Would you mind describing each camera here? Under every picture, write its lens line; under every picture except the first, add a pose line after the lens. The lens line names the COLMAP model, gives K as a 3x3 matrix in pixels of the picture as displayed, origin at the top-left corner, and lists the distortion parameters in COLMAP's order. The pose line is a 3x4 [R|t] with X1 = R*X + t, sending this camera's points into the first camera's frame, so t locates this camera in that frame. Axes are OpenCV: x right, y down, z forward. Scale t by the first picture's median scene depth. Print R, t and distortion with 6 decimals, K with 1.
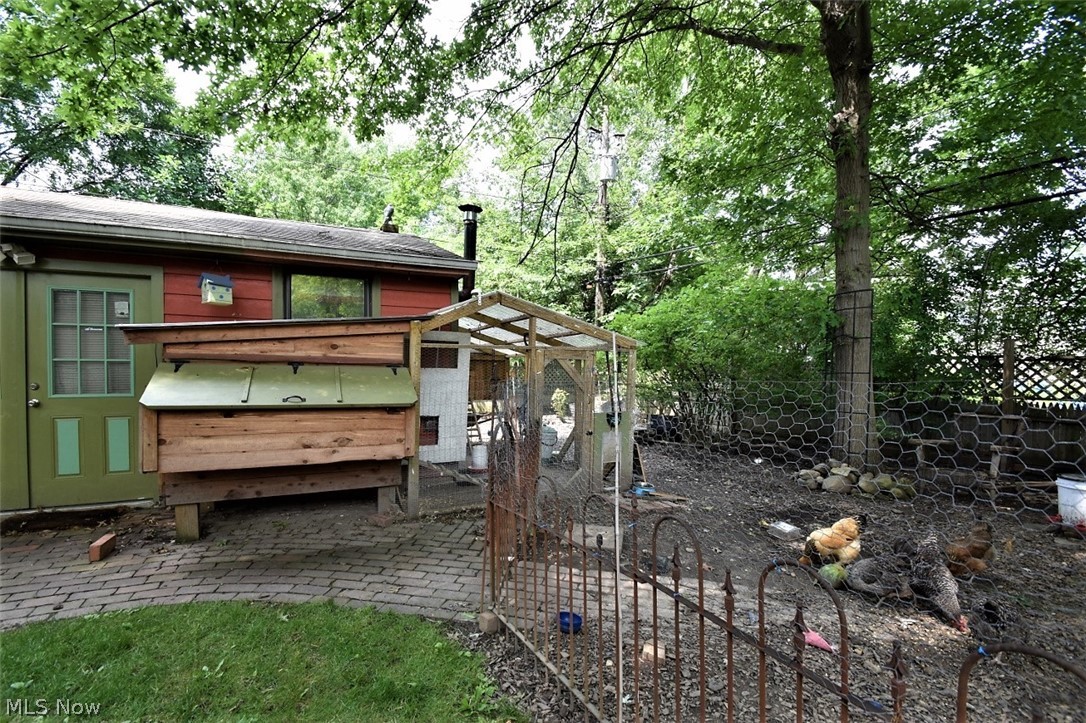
lens RADIAL K [[474.7, 0, 541.8], [0, 474.7, 366.5], [0, 0, 1]] dist [0.006857, -0.012327]
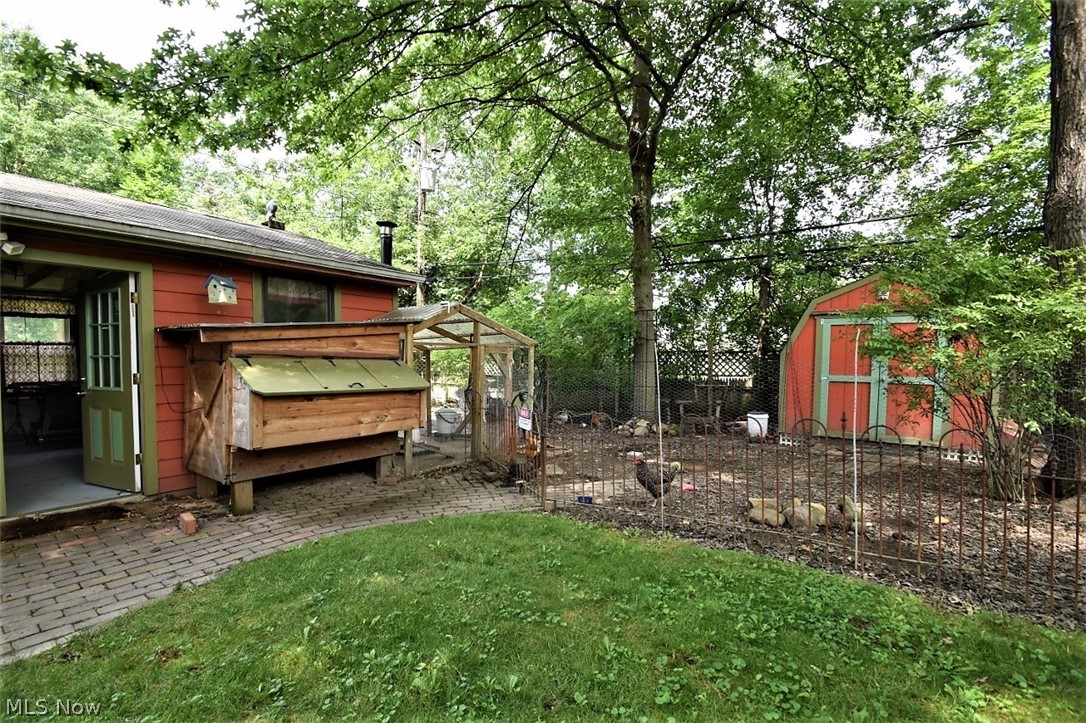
lens RADIAL K [[474.7, 0, 540.5], [0, 474.7, 358.5], [0, 0, 1]] dist [0.006857, -0.012327]
pose [[0.876197, -0.006883, 0.481904, -0.601853], [0.008024, 0.999968, -0.000306, 0.000044], [-0.481886, 0.004135, 0.876224, -0.316288]]
